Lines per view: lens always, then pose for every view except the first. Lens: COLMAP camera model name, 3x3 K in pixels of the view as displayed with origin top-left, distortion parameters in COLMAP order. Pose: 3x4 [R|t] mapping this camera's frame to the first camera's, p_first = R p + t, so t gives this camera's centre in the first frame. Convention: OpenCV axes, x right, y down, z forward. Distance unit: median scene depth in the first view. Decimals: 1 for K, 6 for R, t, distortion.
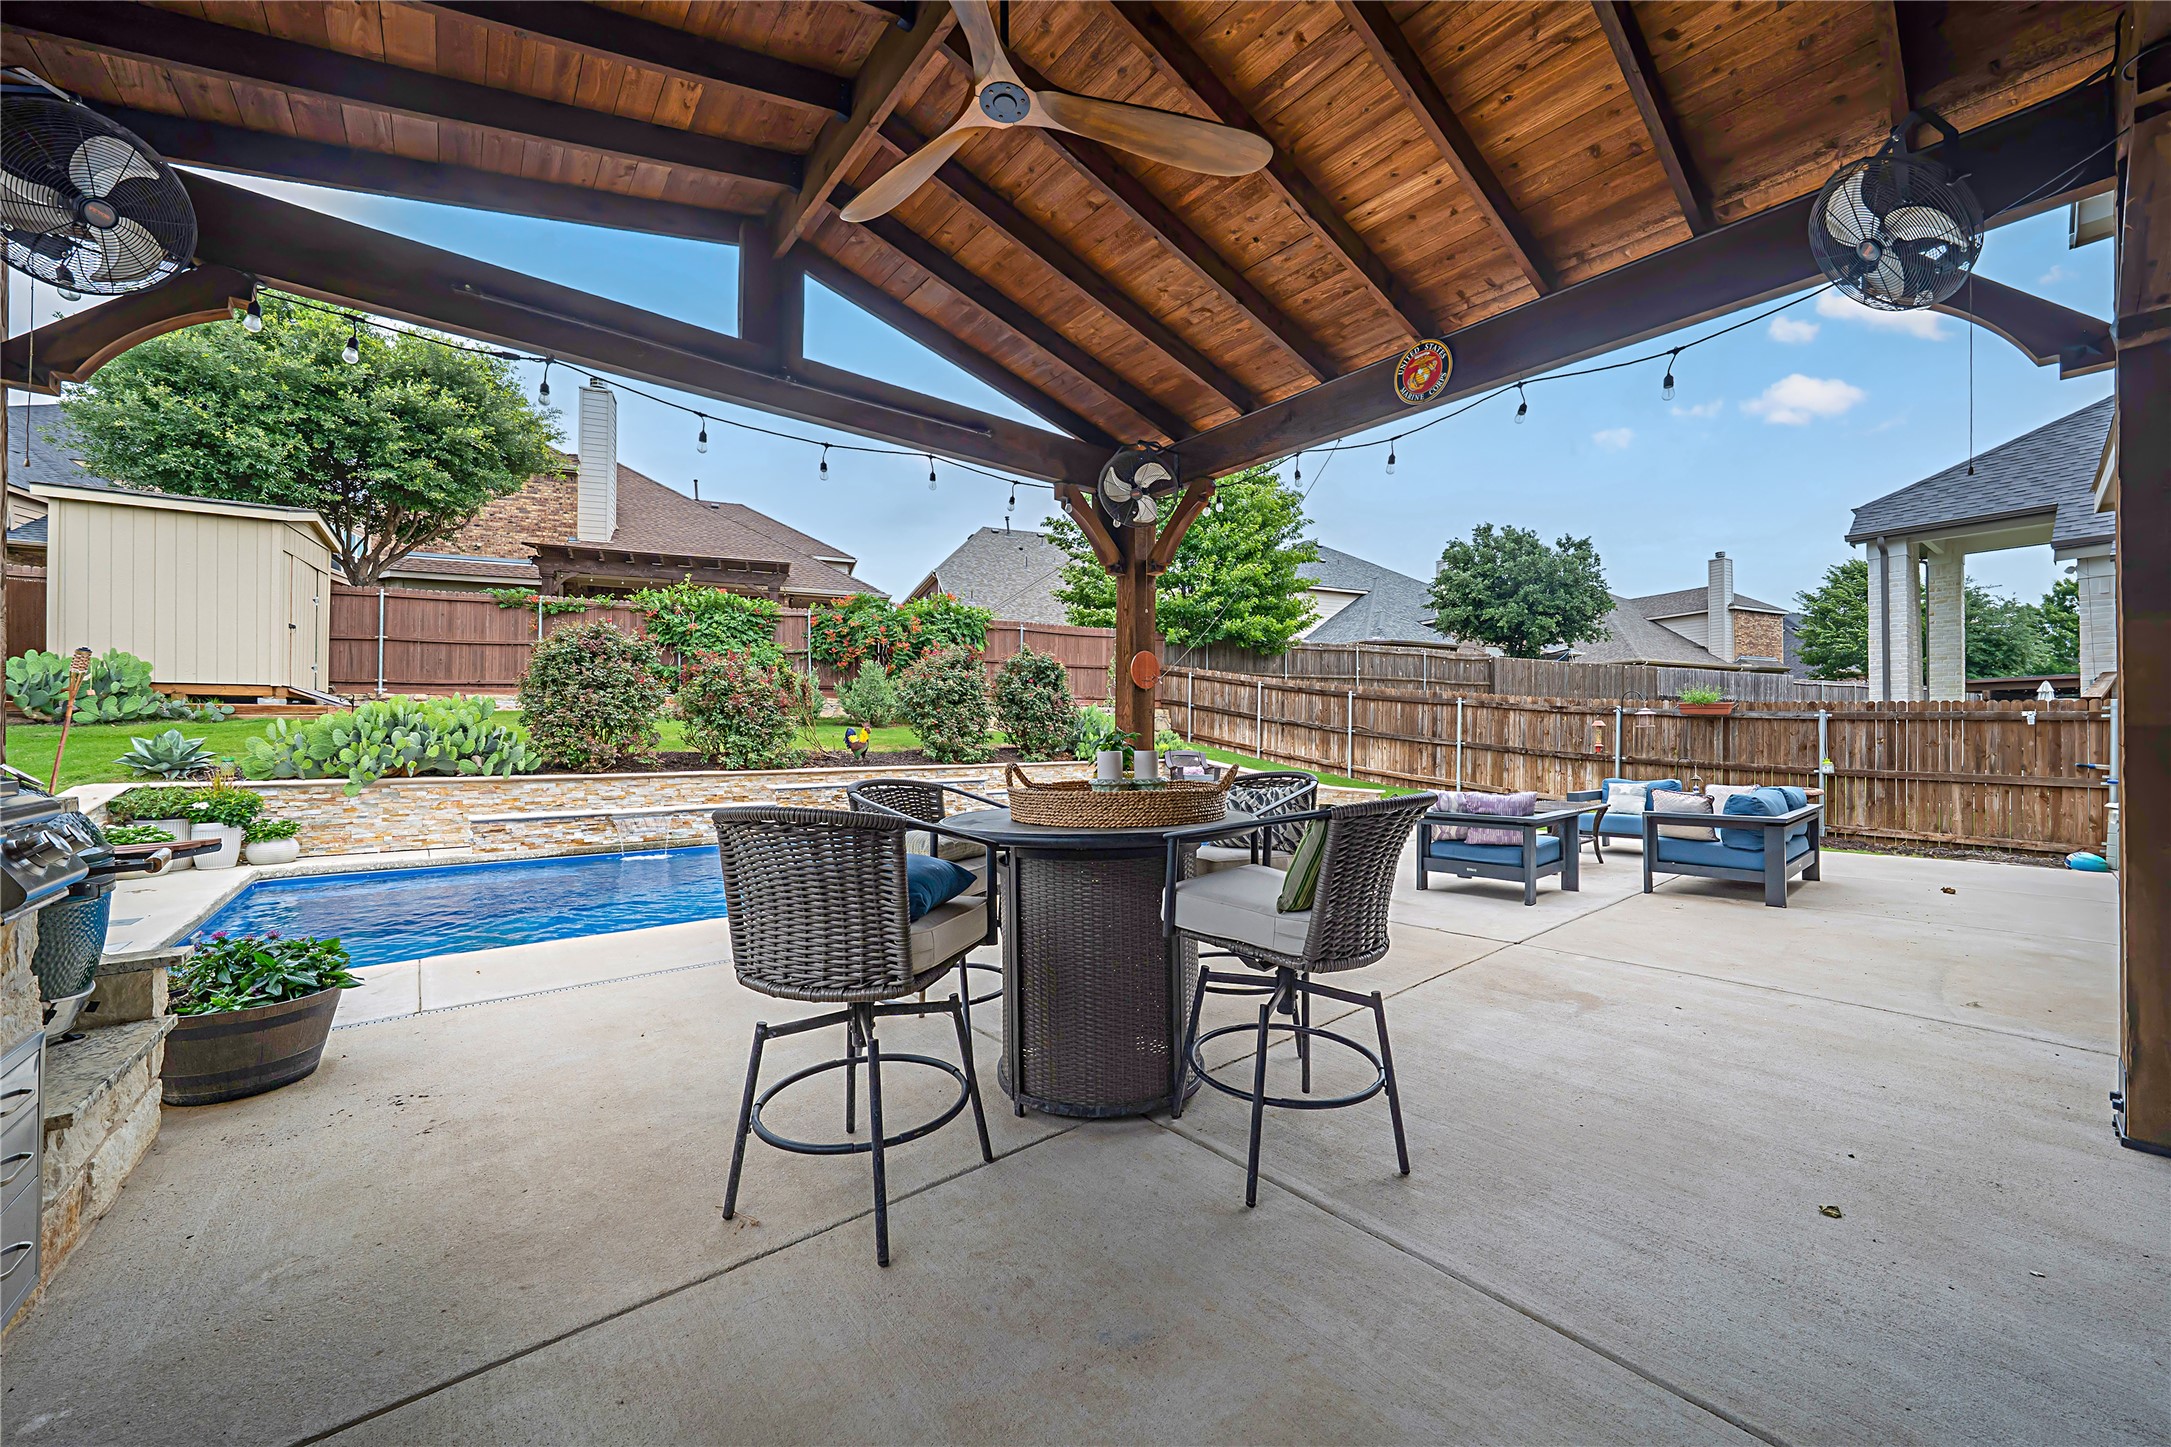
lens RADIAL K [[770.8, 0, 1095.1], [0, 770.8, 735.3], [0, 0, 1]] dist [-0.013019, 0.000065]
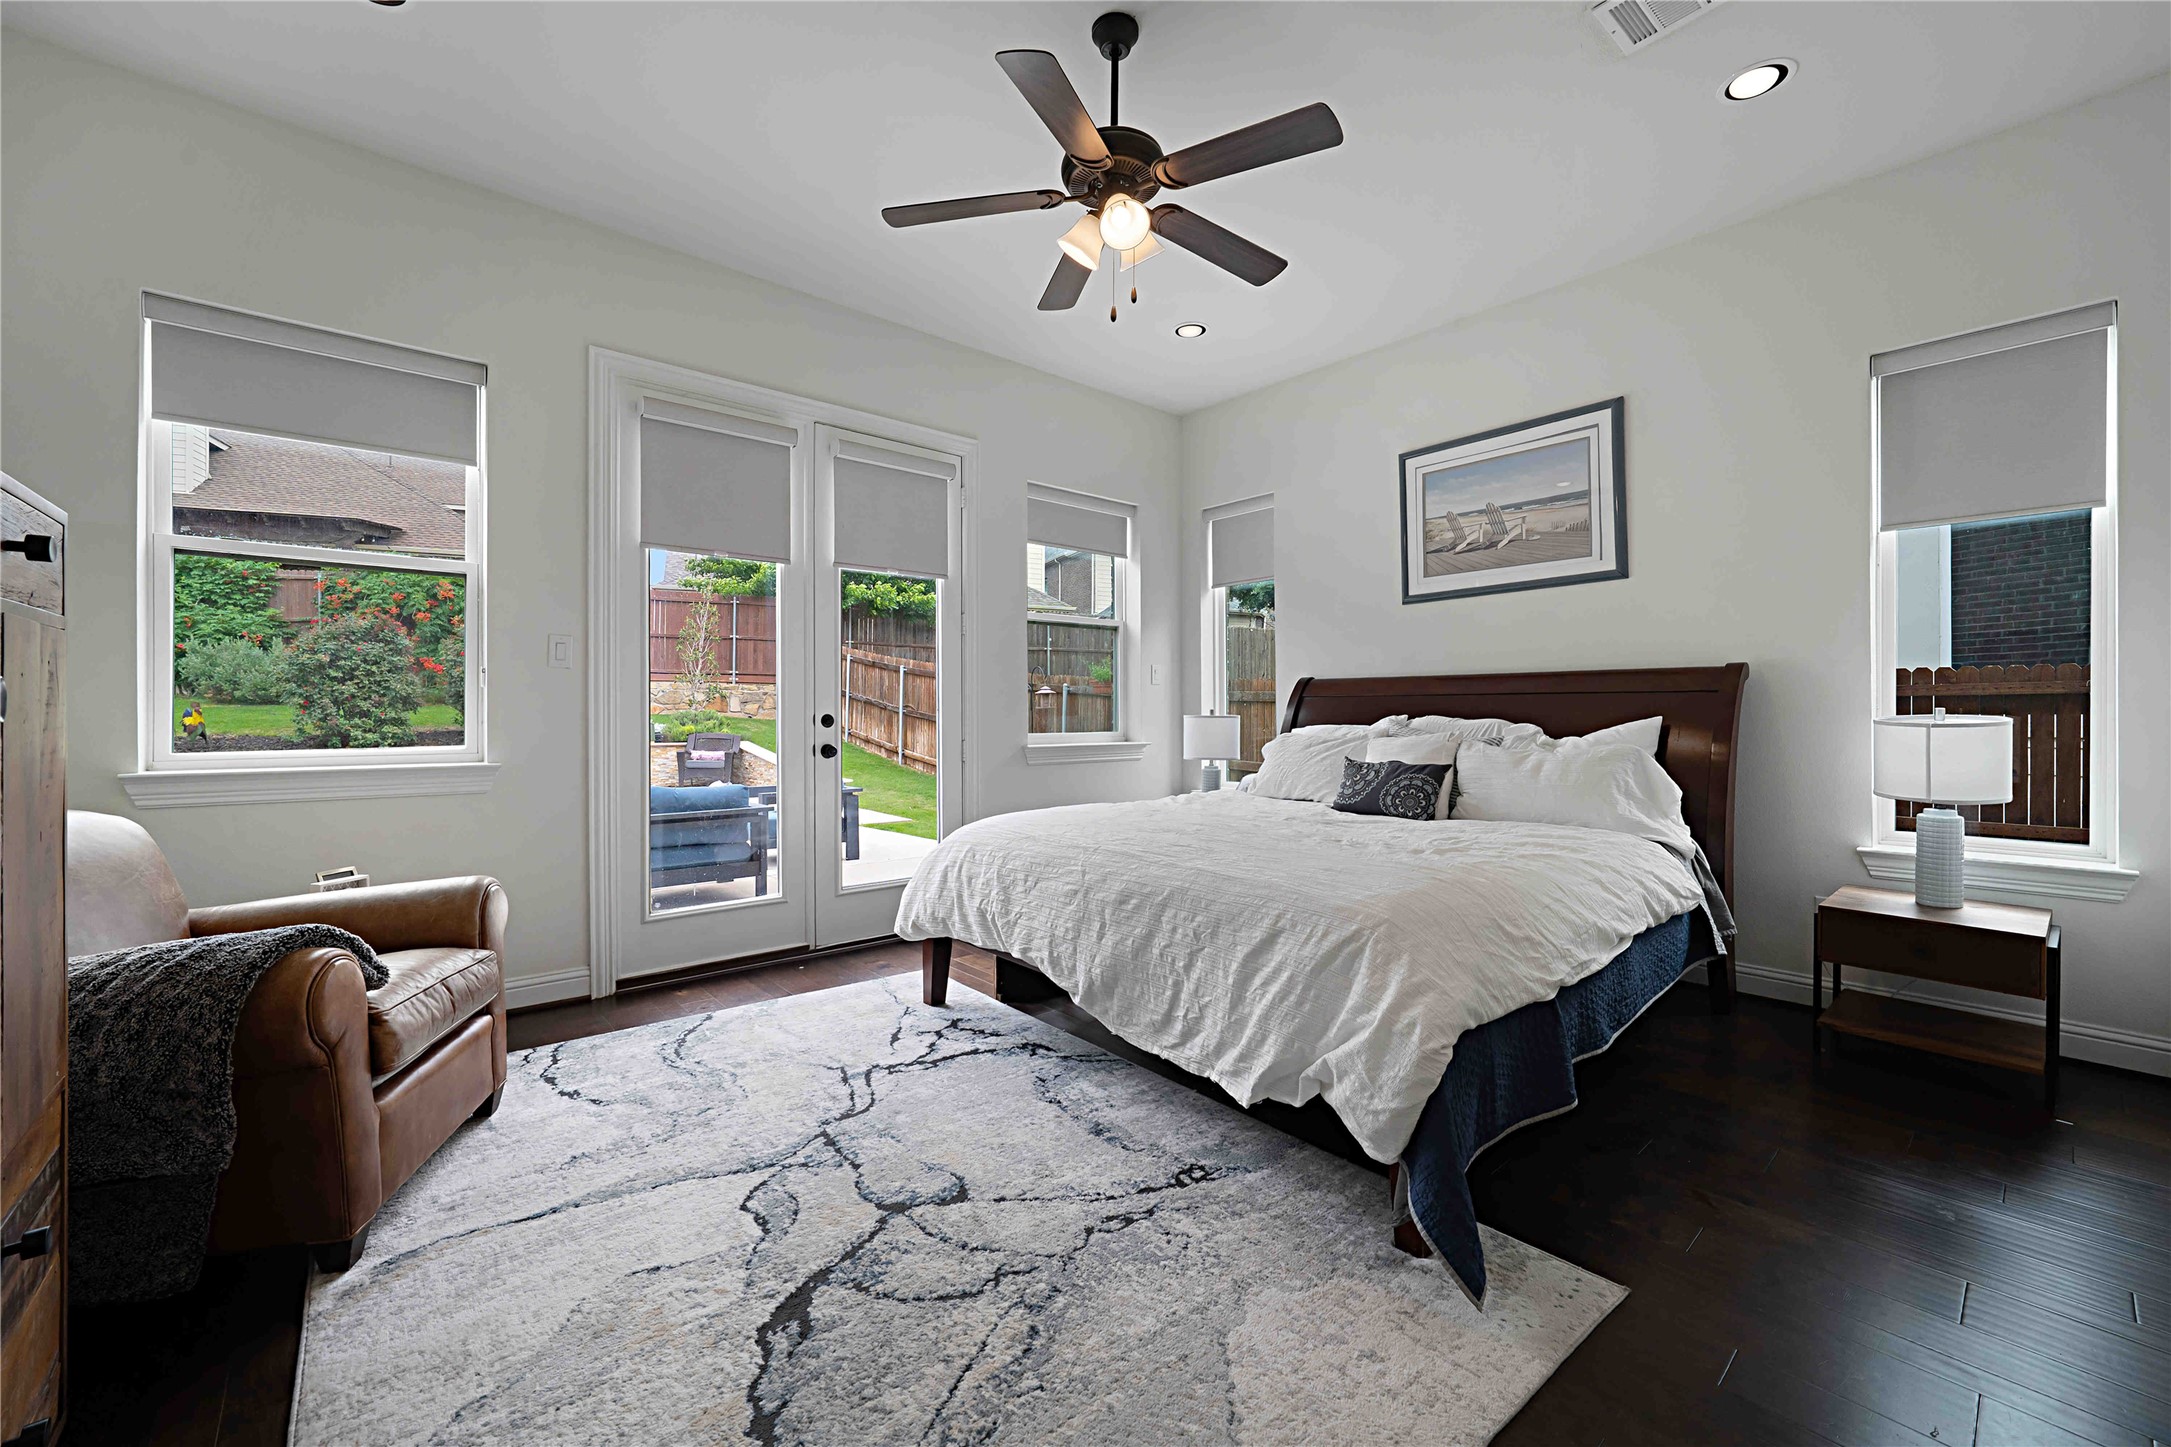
lens RADIAL K [[844.1, 0, 1088.9], [0, 844.1, 717.0], [0, 0, 1]] dist [-0.014459, -0.000178]
pose [[0.999782, 0.000809, 0.020860, 0.609698], [-0.000964, 0.999972, 0.007436, -0.007039], [-0.020854, -0.007455, 0.999755, 0.039530]]
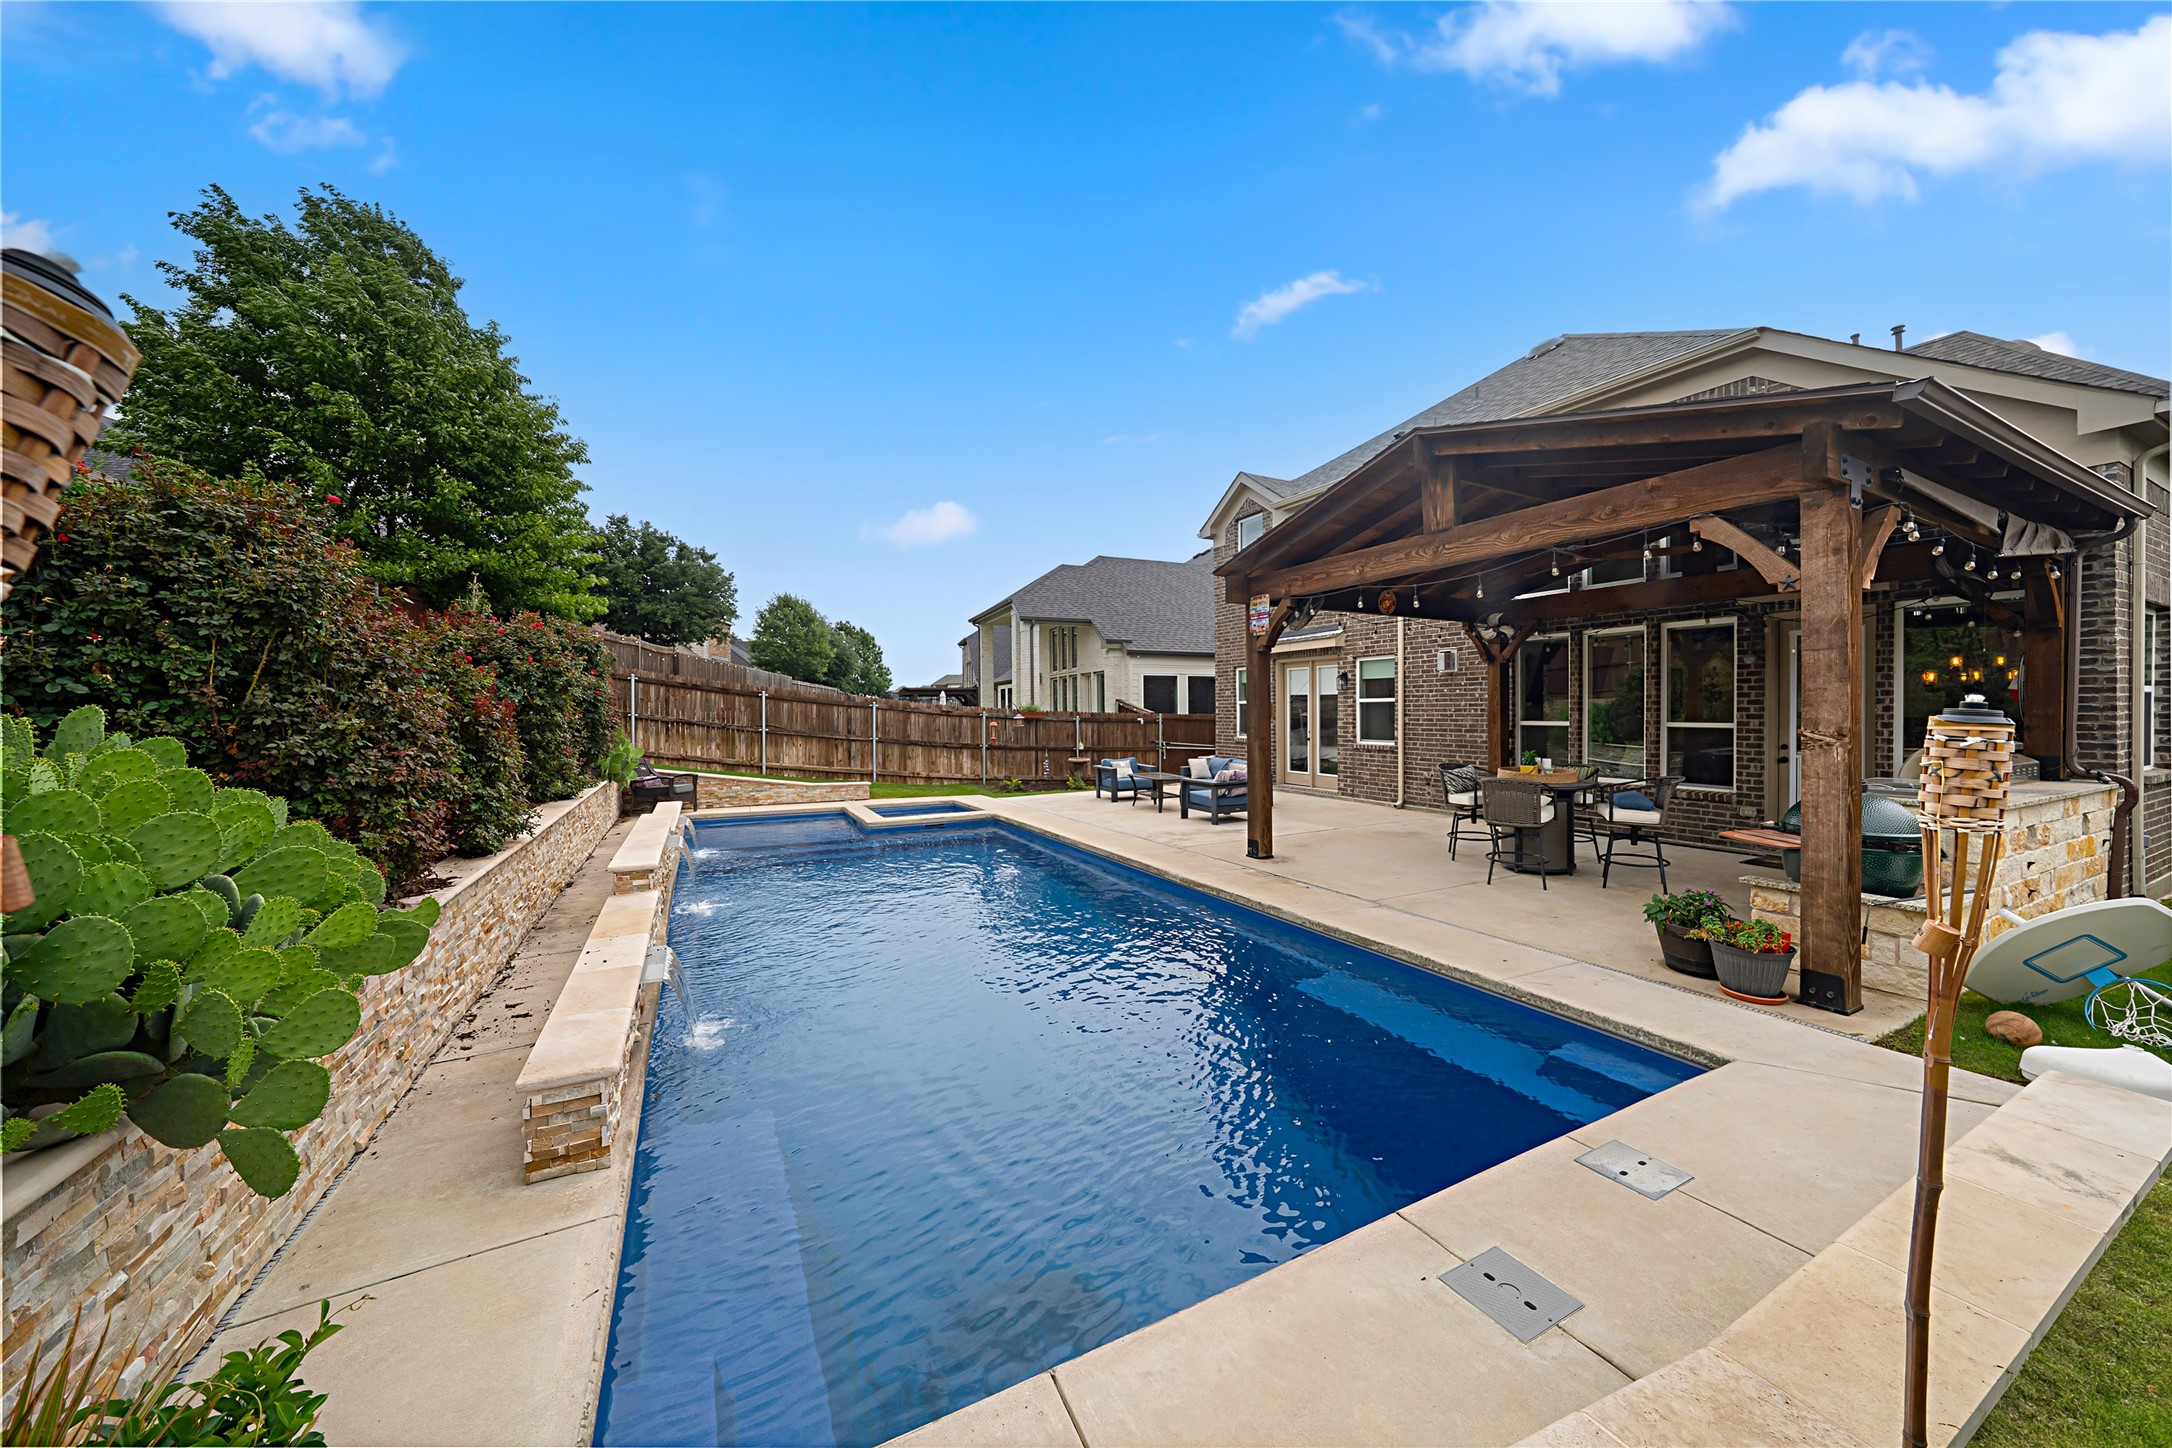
lens RADIAL K [[749.2, 0, 1089.8], [0, 749.2, 717.6], [0, 0, 1]] dist [-0.012801, 0.000602]
pose [[0.230283, -0.005885, 0.973106, -0.636944], [0.004644, 0.999977, 0.004948, -0.028752], [-0.973113, 0.003380, 0.230305, 0.394227]]
